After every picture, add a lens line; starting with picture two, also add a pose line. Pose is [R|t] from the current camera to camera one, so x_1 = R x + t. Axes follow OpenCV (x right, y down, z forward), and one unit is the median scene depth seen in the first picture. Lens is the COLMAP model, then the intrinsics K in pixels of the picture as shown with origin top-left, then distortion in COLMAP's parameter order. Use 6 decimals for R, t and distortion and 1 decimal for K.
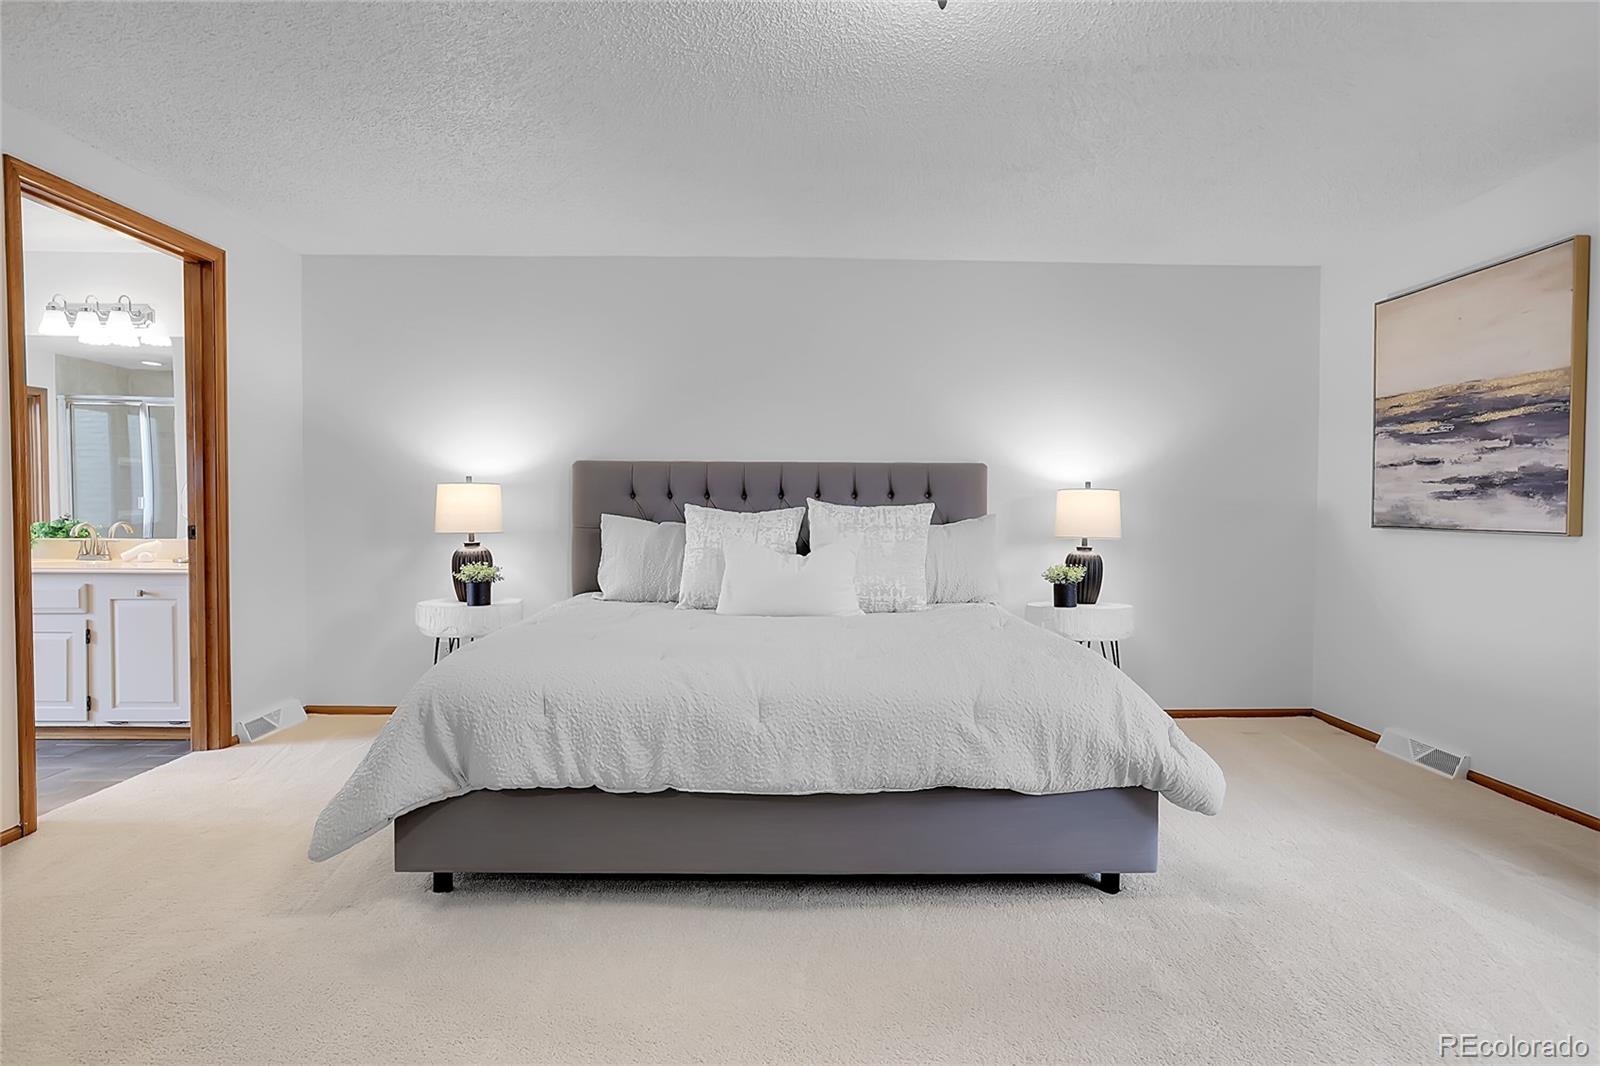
lens RADIAL K [[878.8, 0, 800.0], [0, 878.8, 533.0], [0, 0, 1]] dist [-0.017267, 0.002313]
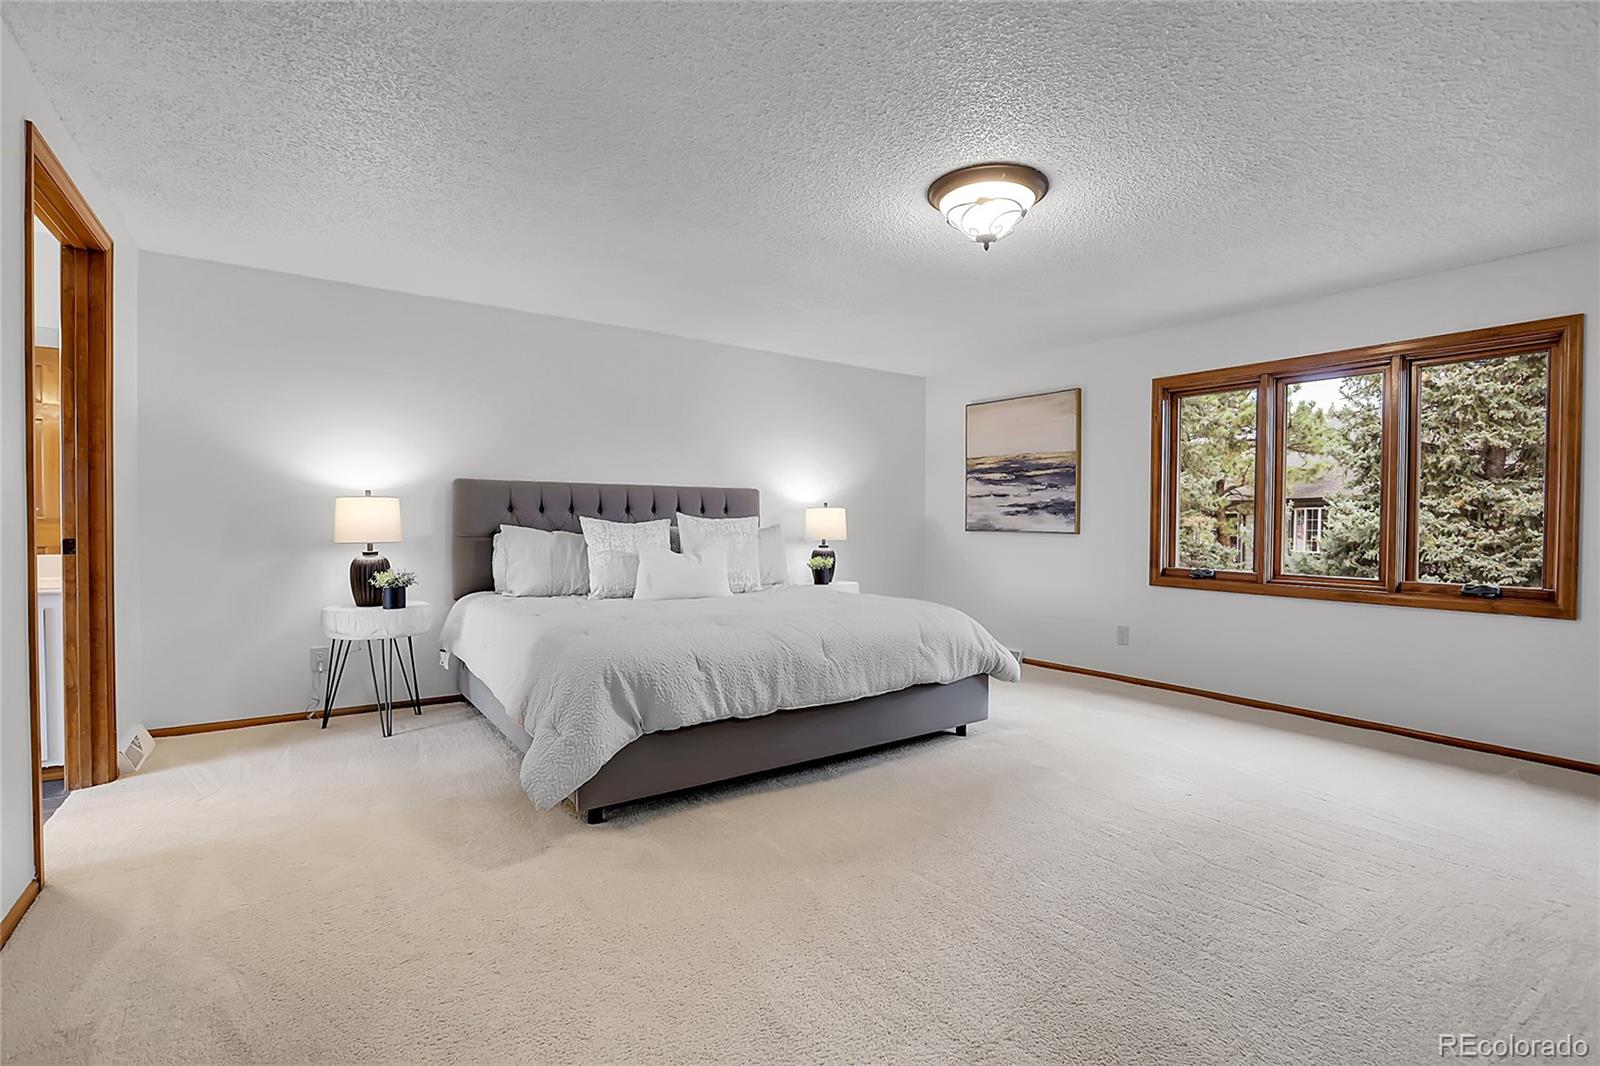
lens RADIAL K [[708.1, 0, 800.0], [0, 708.1, 533.0], [0, 0, 1]] dist [-0.024786, 0.000178]
pose [[0.830270, -0.009609, 0.557279, -0.472839], [0.014448, 0.999886, -0.004283, -0.000848], [-0.557174, 0.011608, 0.830315, -0.009754]]
